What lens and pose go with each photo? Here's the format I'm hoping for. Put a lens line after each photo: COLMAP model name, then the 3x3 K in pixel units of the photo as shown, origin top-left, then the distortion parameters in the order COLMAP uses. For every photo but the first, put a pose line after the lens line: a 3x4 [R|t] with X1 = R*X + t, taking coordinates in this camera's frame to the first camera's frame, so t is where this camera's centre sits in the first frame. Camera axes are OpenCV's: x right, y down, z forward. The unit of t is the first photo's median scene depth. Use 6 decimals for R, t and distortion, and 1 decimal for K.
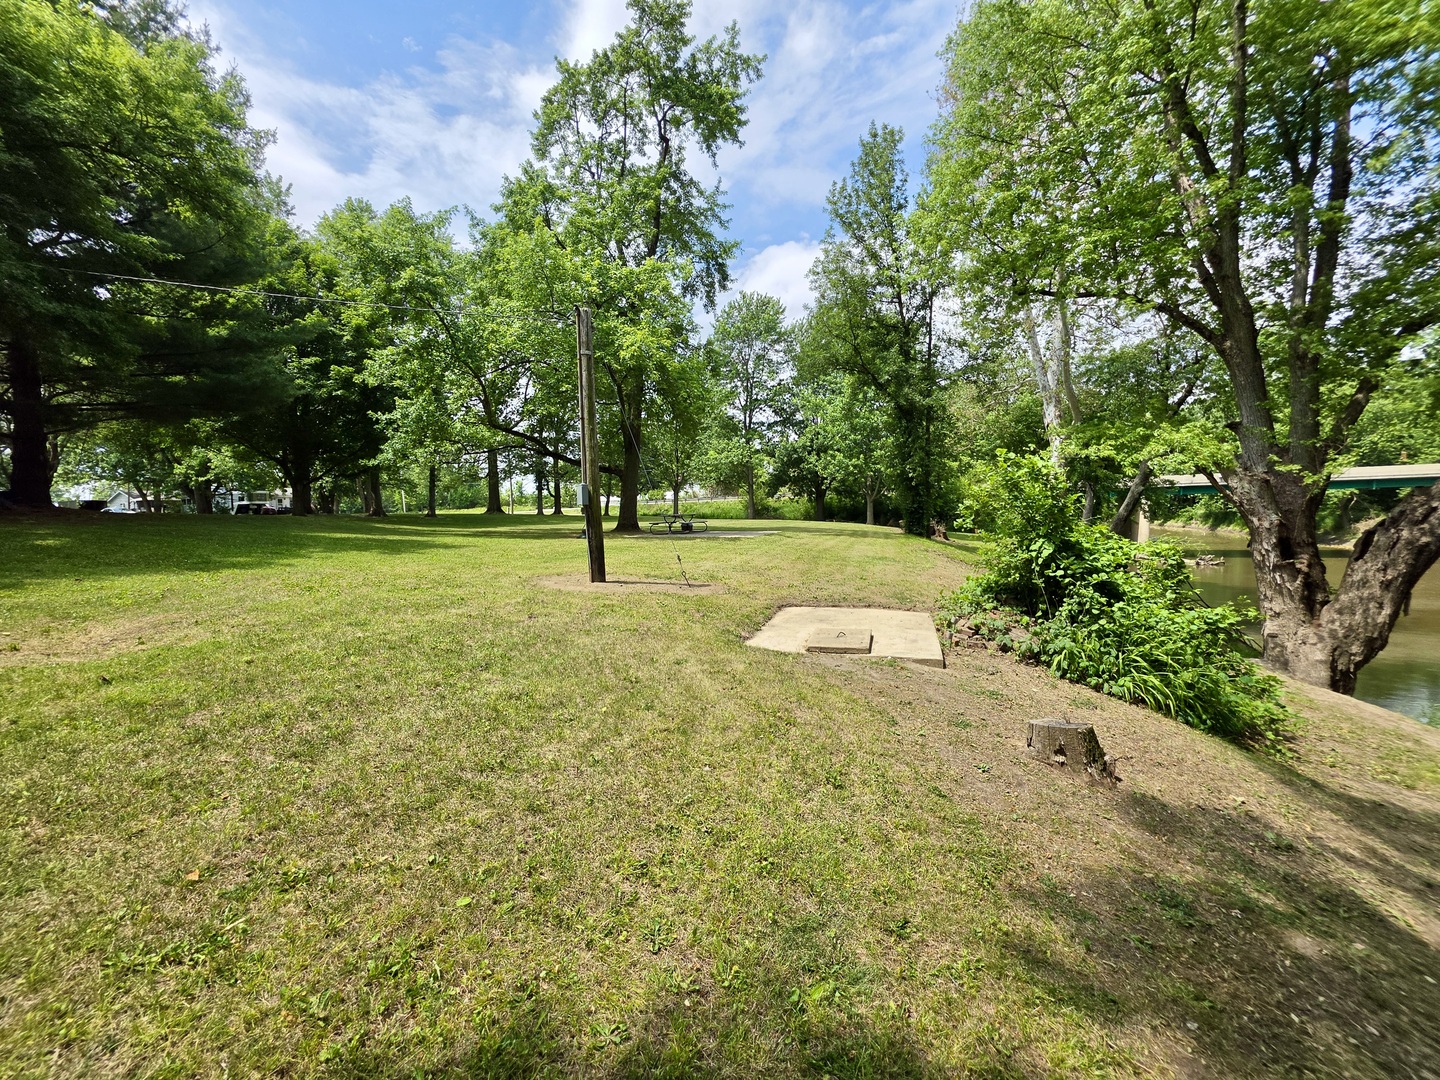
lens RADIAL K [[574.4, 0, 713.2], [0, 574.4, 533.9], [0, 0, 1]] dist [0.017385, -0.000108]
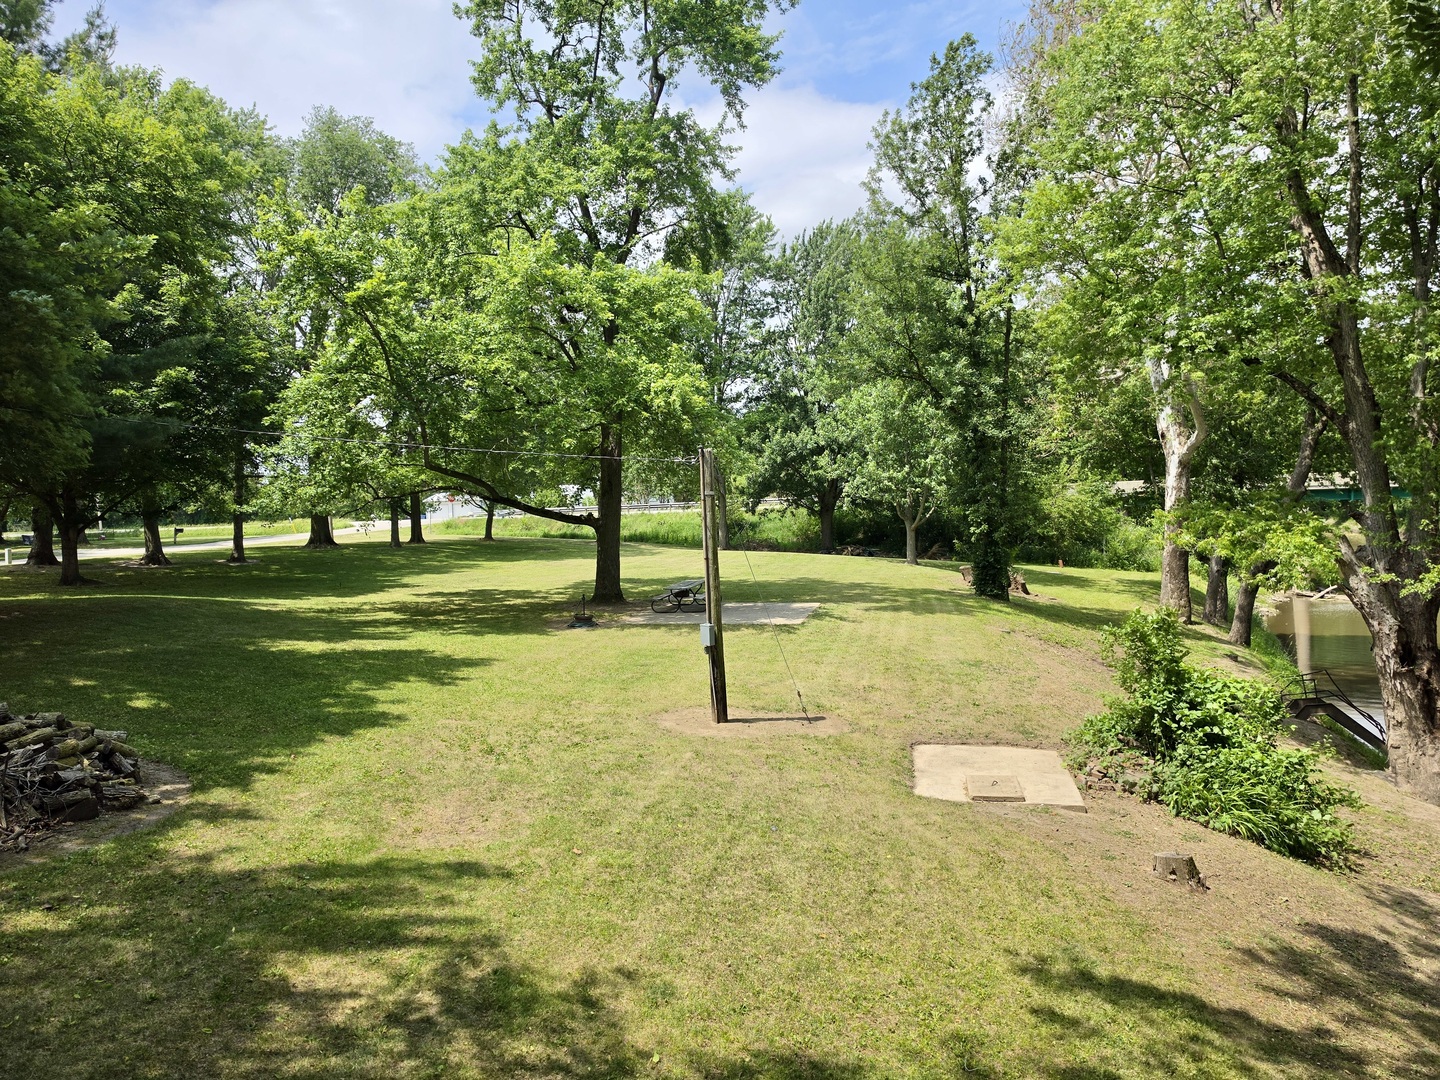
lens RADIAL K [[987.6, 0, 720.0], [0, 987.6, 540.0], [0, 0, 1]] dist [0.086515, -0.072460]
pose [[0.994283, -0.010674, 0.106244, -0.532905], [0.010751, 0.999942, -0.000145, -0.318027], [-0.106236, 0.001286, 0.994340, -0.935002]]
